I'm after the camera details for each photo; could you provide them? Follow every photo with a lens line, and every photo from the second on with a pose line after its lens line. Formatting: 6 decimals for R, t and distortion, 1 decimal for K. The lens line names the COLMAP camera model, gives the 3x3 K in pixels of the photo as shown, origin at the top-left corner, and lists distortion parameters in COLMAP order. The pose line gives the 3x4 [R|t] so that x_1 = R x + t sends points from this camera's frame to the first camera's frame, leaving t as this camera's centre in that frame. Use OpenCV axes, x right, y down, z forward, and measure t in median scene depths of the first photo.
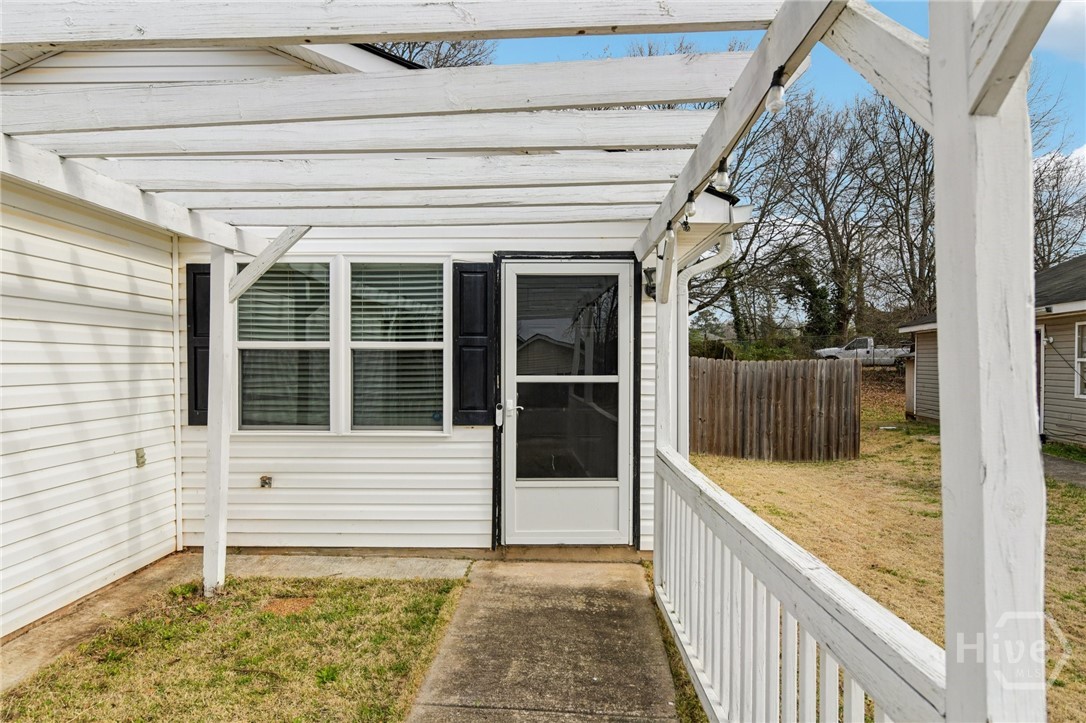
lens RADIAL K [[589.1, 0, 543.0], [0, 589.1, 361.5], [0, 0, 1]] dist [-0.001026, -0.000080]
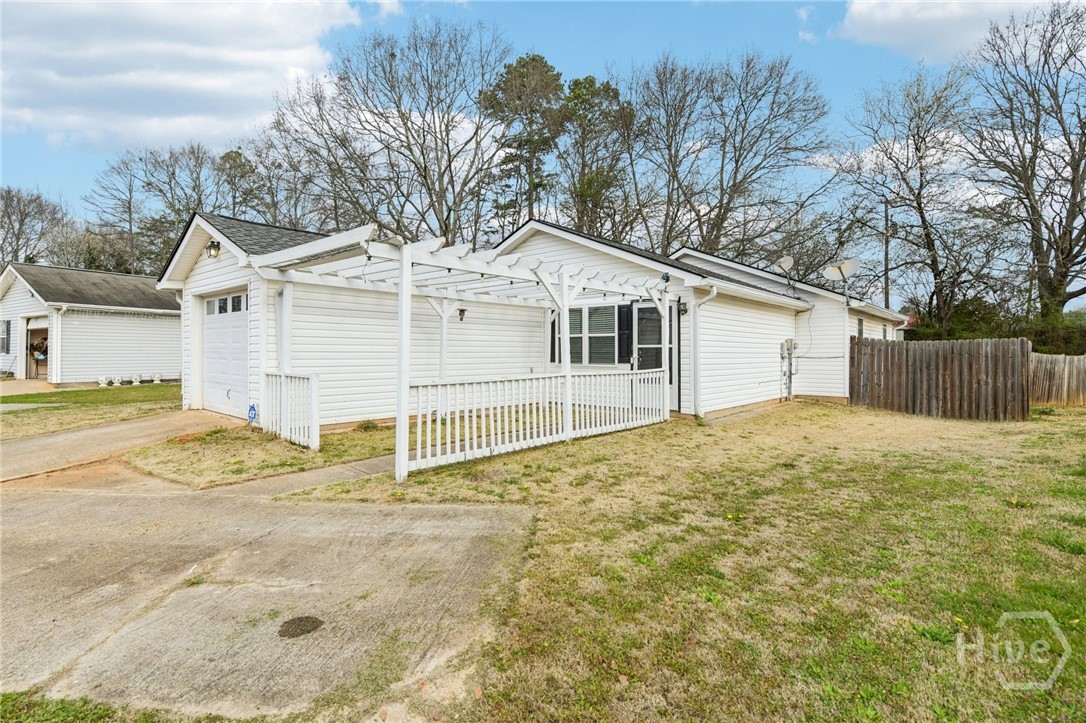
lens RADIAL K [[539.3, 0, 543.0], [0, 539.3, 361.5], [0, 0, 1]] dist [-0.000078, -0.000009]
pose [[0.784593, 0.012735, -0.619880, 0.440827], [0.002675, 0.999710, 0.023924, 0.014572], [0.620005, -0.020429, 0.784332, -0.467212]]
